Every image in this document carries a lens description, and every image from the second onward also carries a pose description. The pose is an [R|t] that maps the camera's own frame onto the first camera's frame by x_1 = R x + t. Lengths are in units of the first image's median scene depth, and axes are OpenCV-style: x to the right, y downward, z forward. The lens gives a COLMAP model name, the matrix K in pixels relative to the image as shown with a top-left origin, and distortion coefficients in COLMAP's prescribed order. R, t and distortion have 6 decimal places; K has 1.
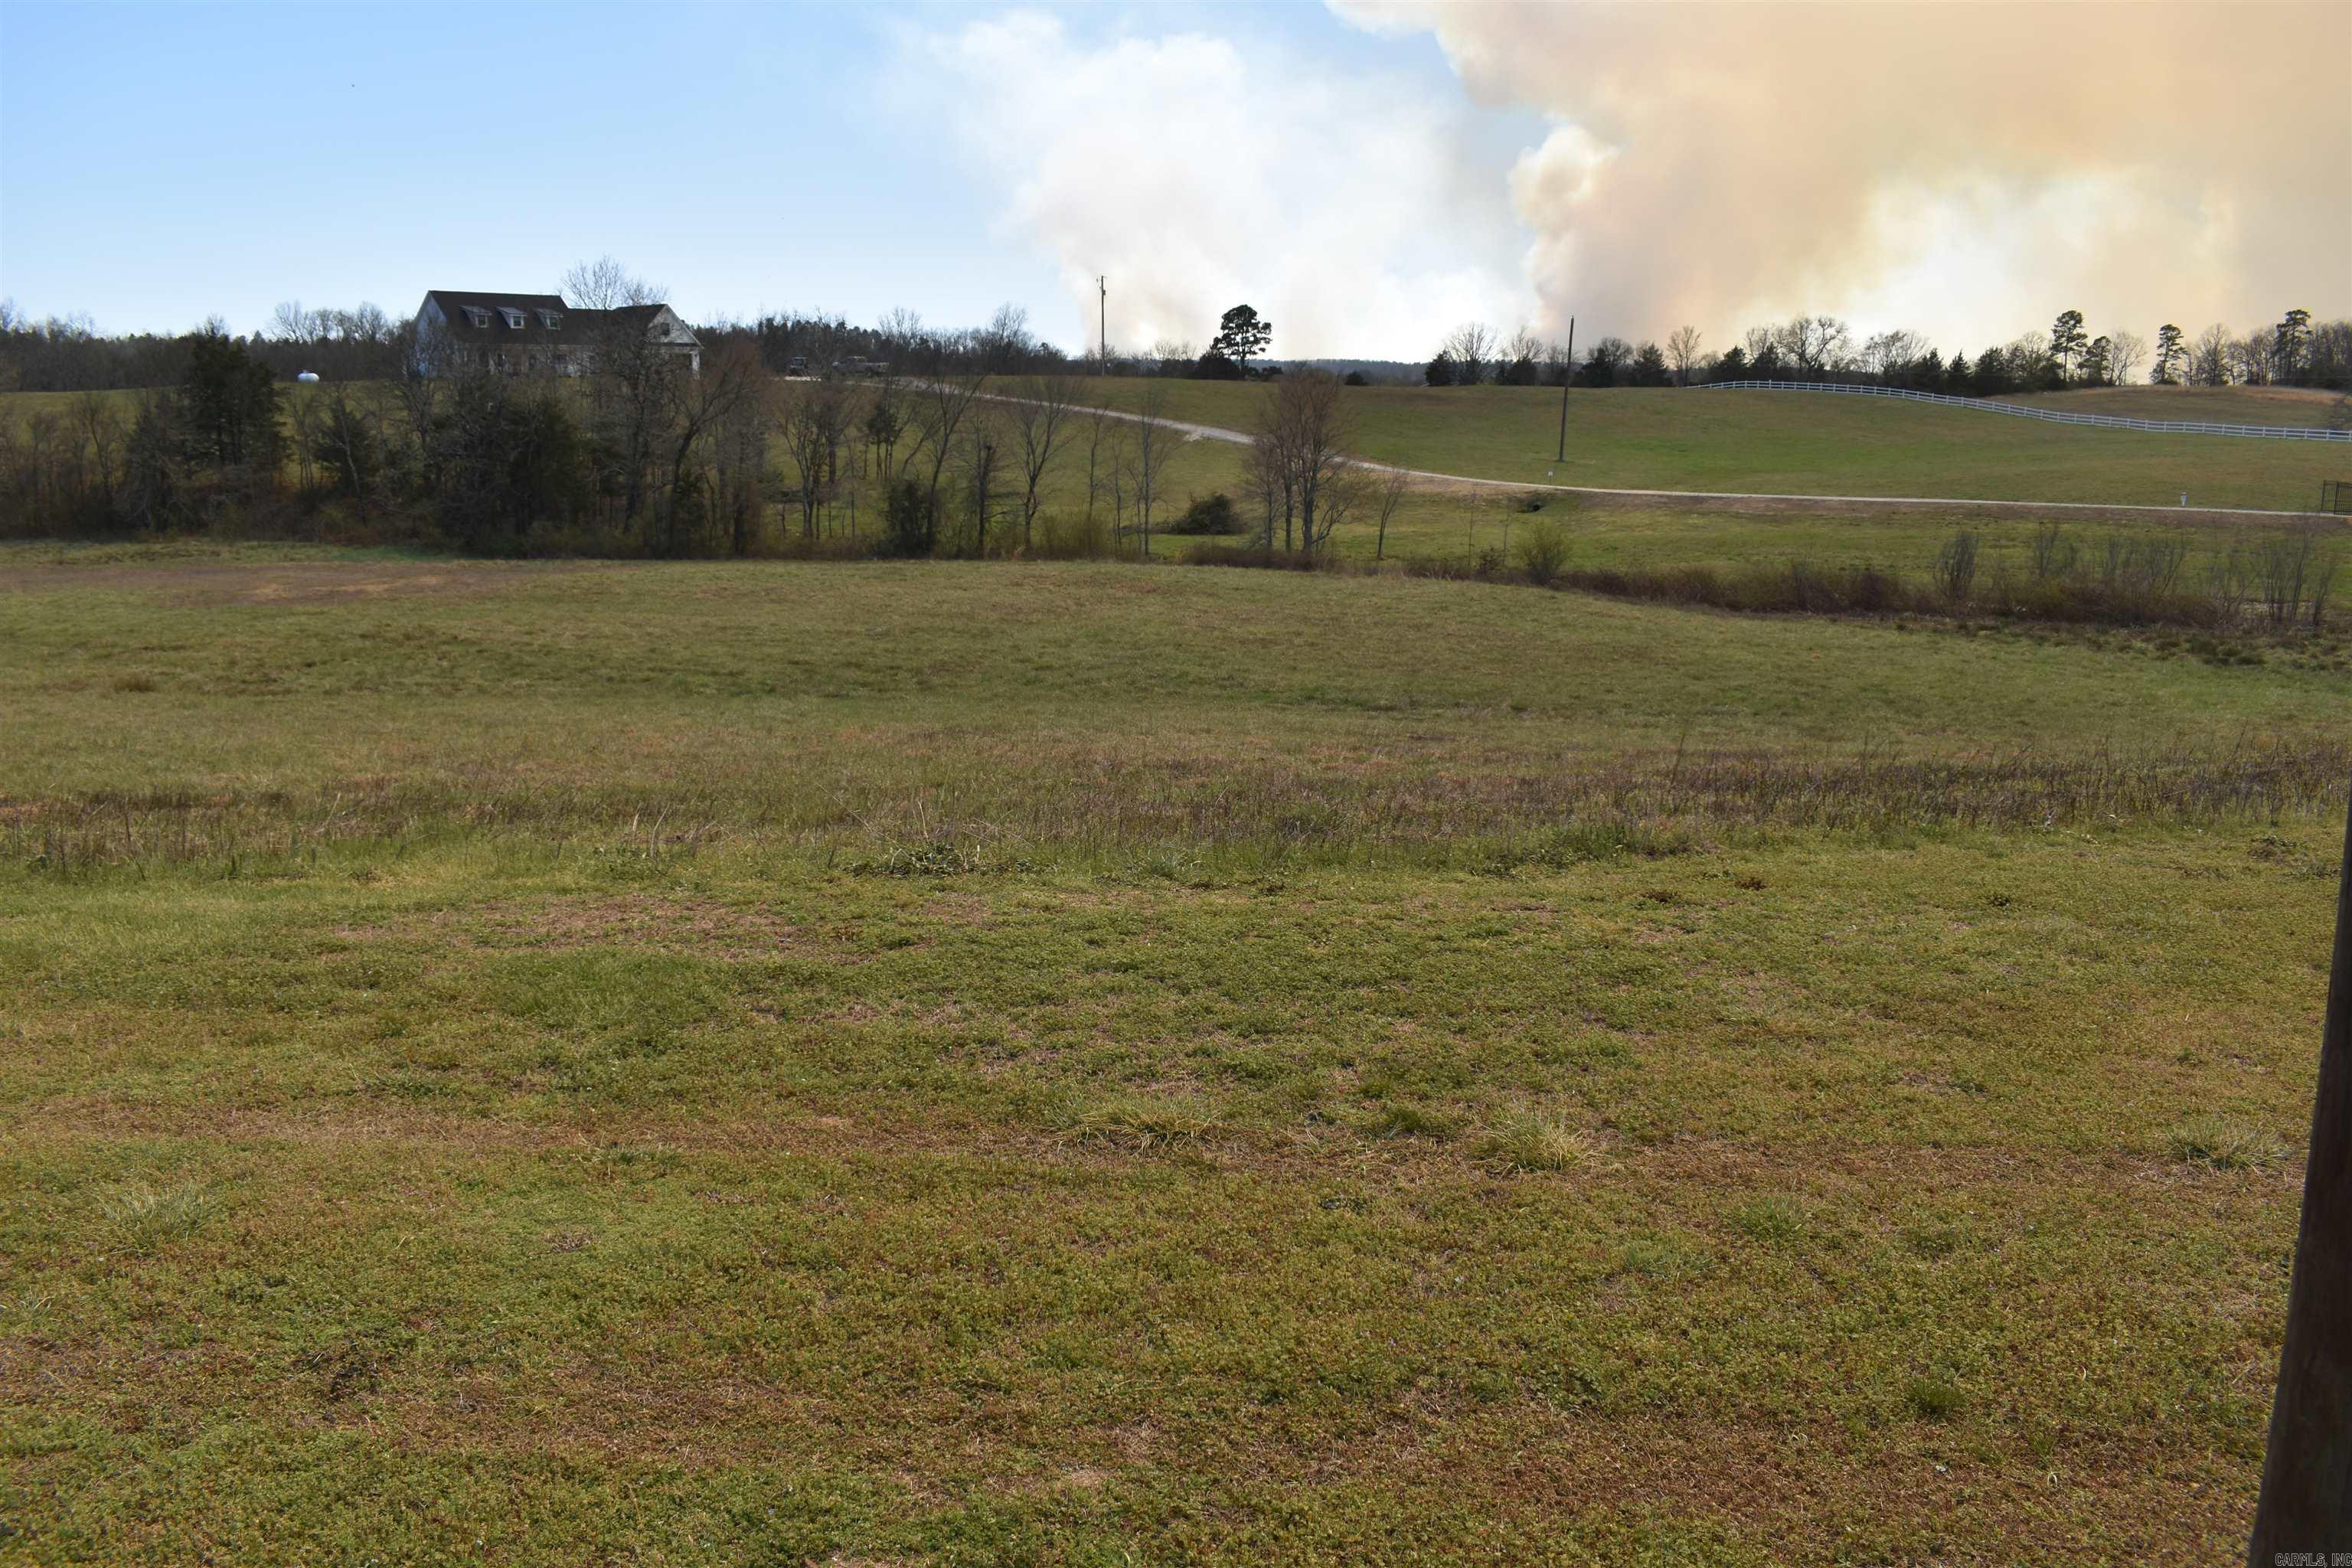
lens RADIAL K [[1835.5, 0, 1165.5], [0, 1835.5, 797.4], [0, 0, 1]] dist [-0.104864, 0.024023]
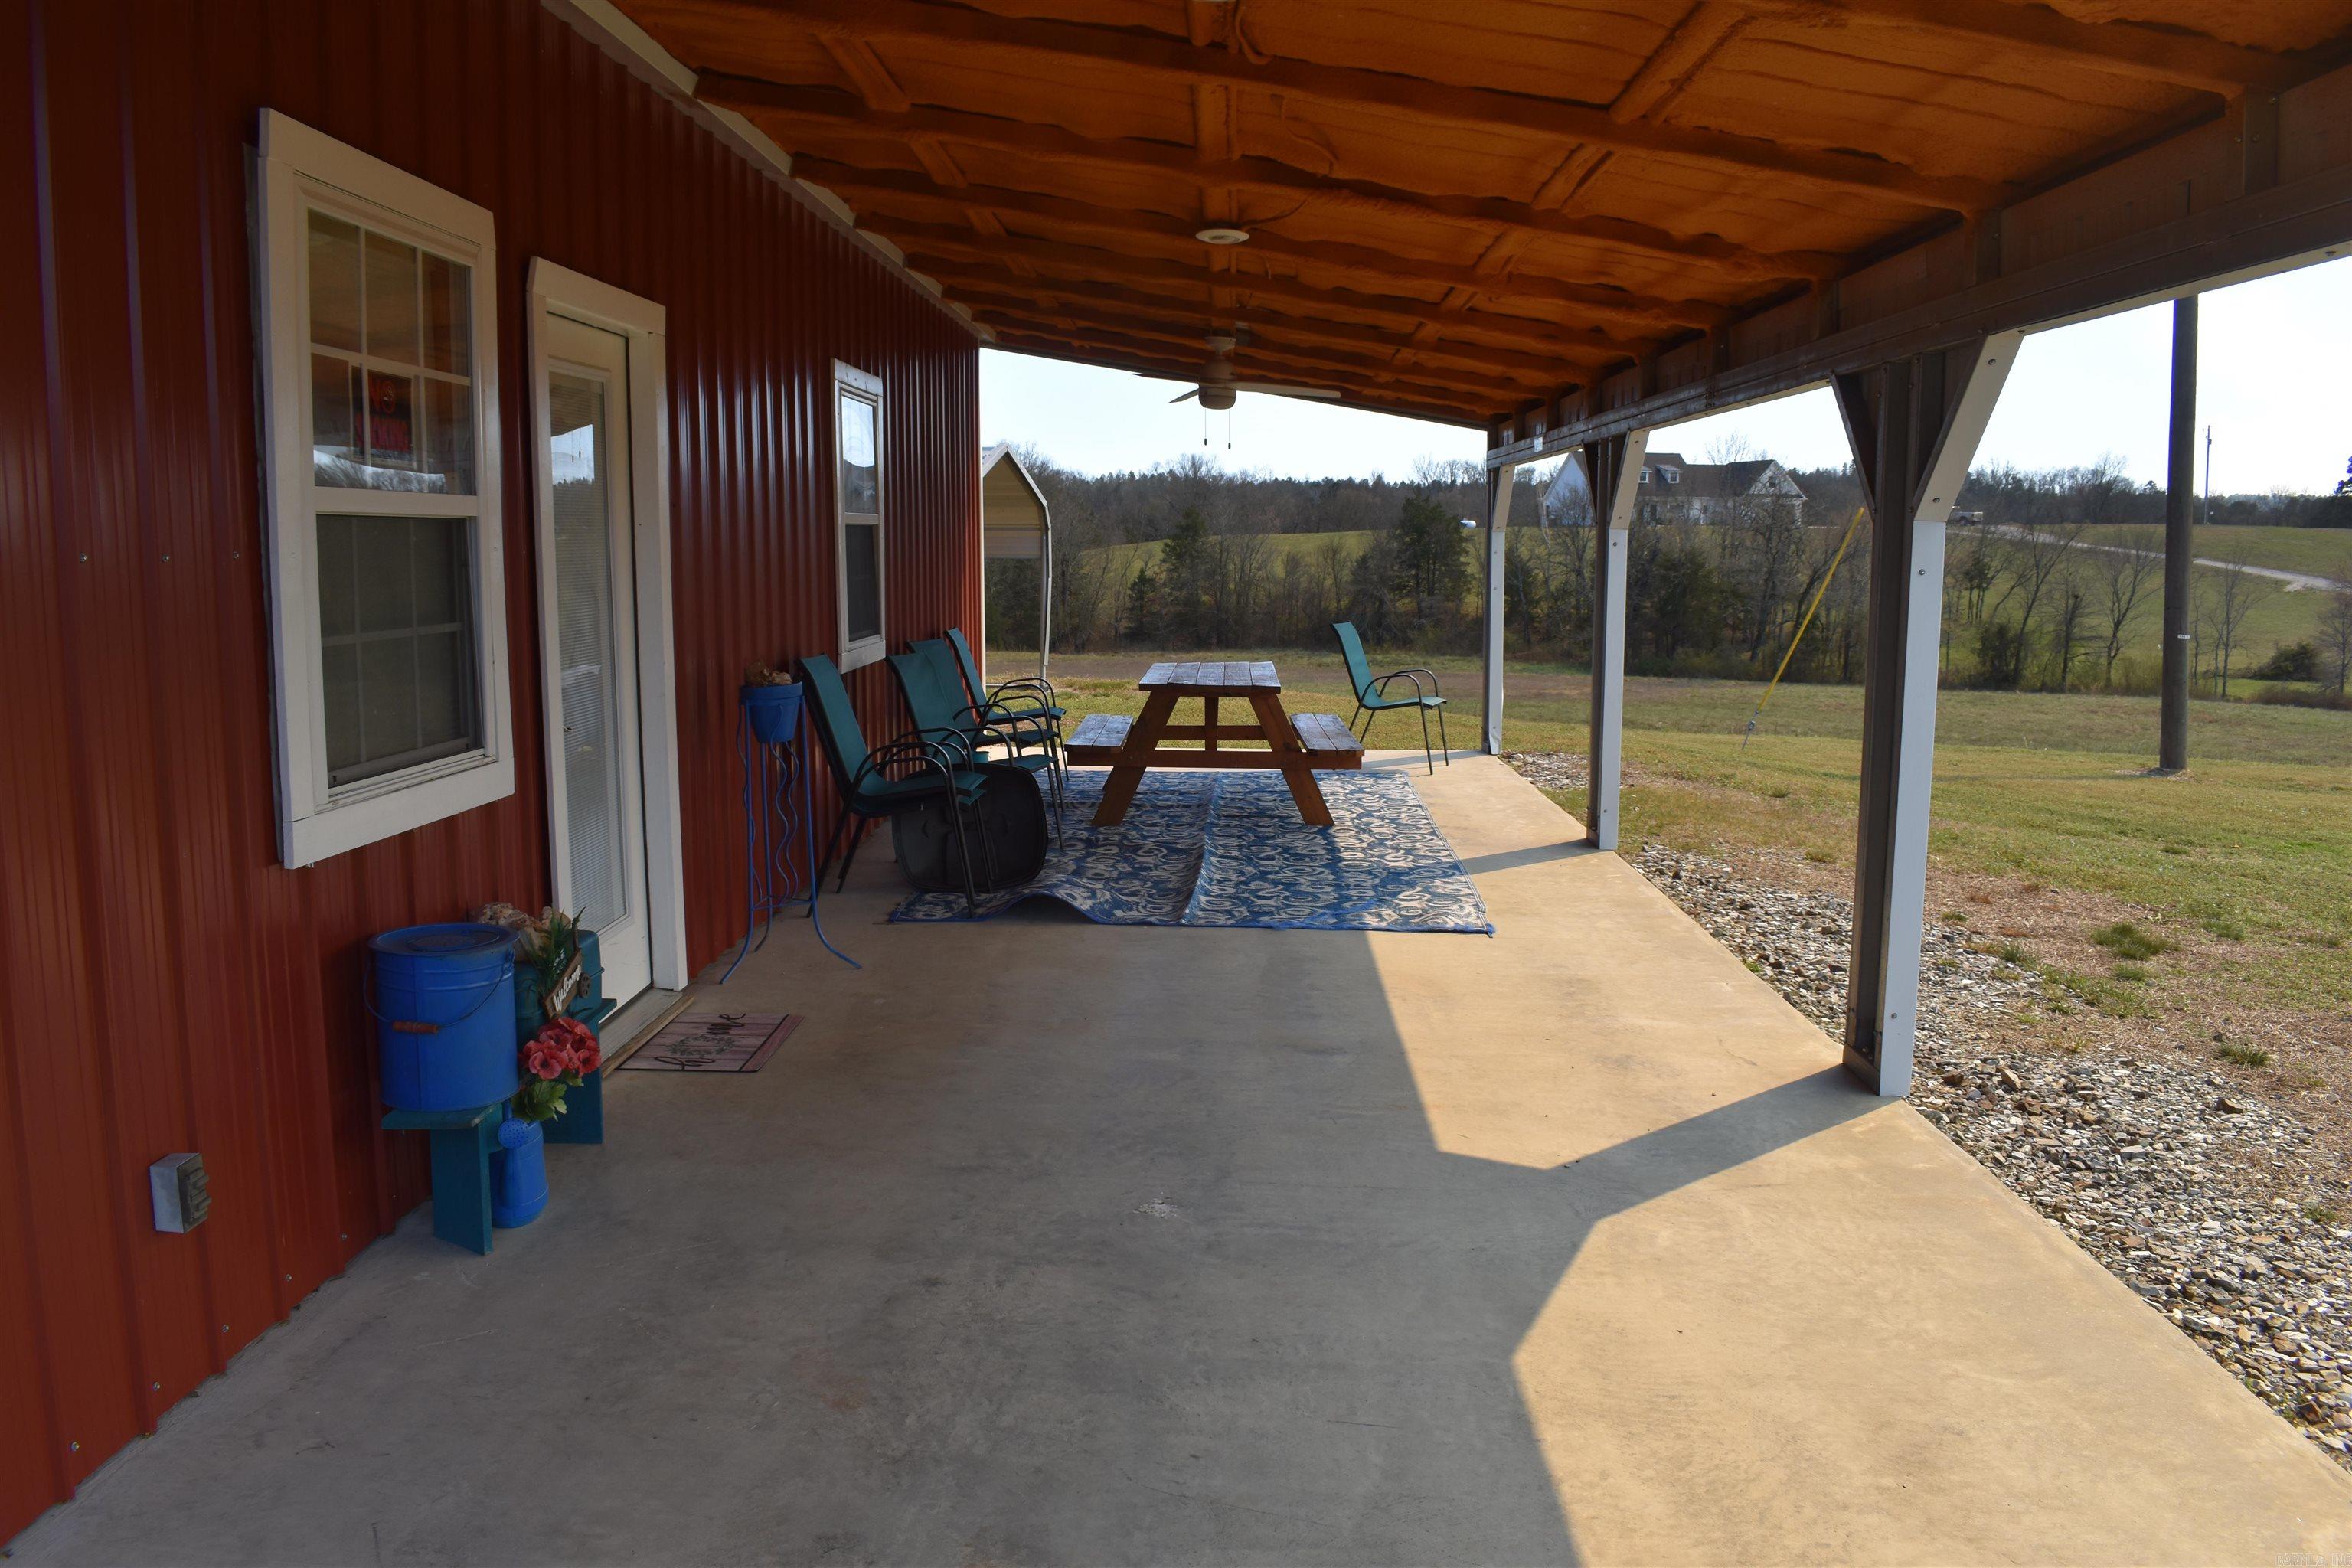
lens RADIAL K [[1835.5, 0, 1165.5], [0, 1835.5, 797.4], [0, 0, 1]] dist [-0.104864, 0.024023]
pose [[0.843678, 0.062468, -0.533203, 0.024923], [-0.101547, 0.993847, -0.044241, 0.038294], [0.527158, 0.091470, 0.844830, -0.219502]]
